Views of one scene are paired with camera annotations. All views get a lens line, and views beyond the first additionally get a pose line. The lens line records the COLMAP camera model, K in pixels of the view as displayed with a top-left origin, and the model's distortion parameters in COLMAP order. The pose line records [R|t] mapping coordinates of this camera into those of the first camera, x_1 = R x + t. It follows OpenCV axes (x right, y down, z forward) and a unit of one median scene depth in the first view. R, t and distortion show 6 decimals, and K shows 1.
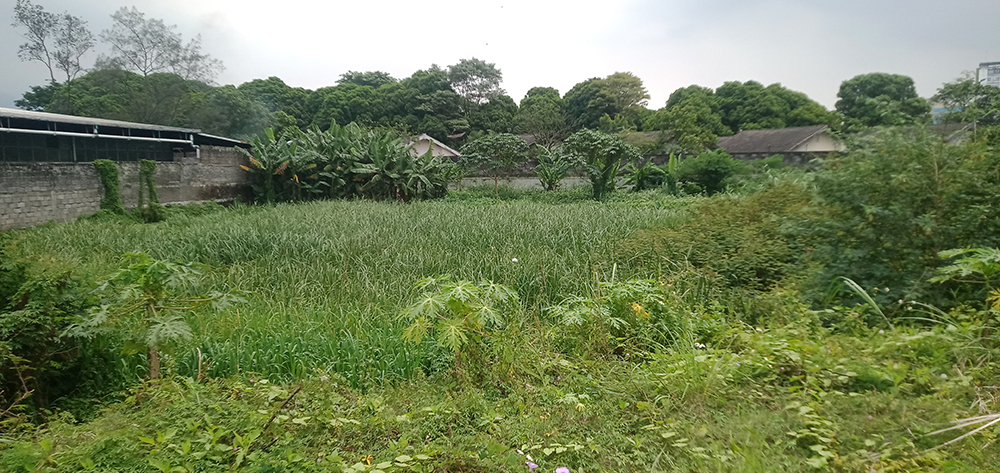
lens RADIAL K [[709.4, 0, 479.1], [0, 709.4, 239.5], [0, 0, 1]] dist [0.007340, 0.001070]
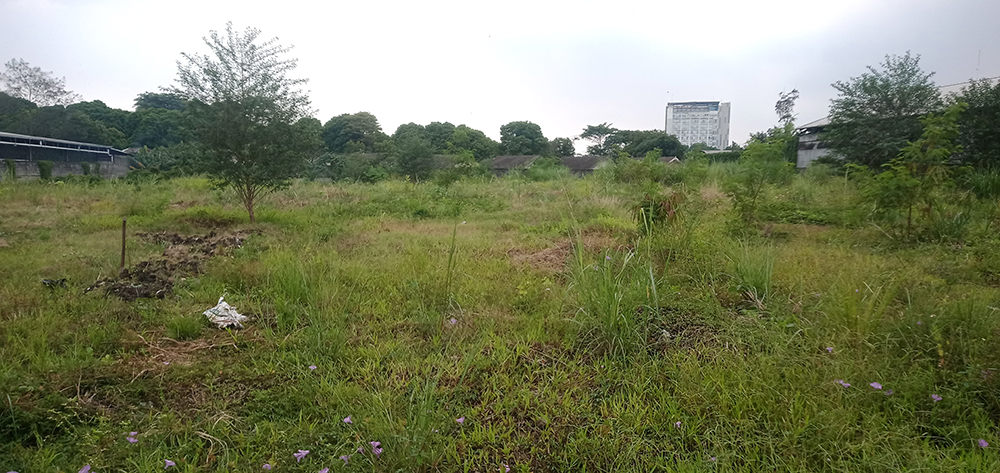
lens RADIAL K [[718.3, 0, 500.0], [0, 718.3, 236.5], [0, 0, 1]] dist [0.072813, 0.002071]
pose [[0.946249, -0.003017, 0.323424, -0.026102], [0.009469, 0.999786, -0.018377, 0.075256], [-0.323300, 0.020452, 0.946076, -0.676470]]
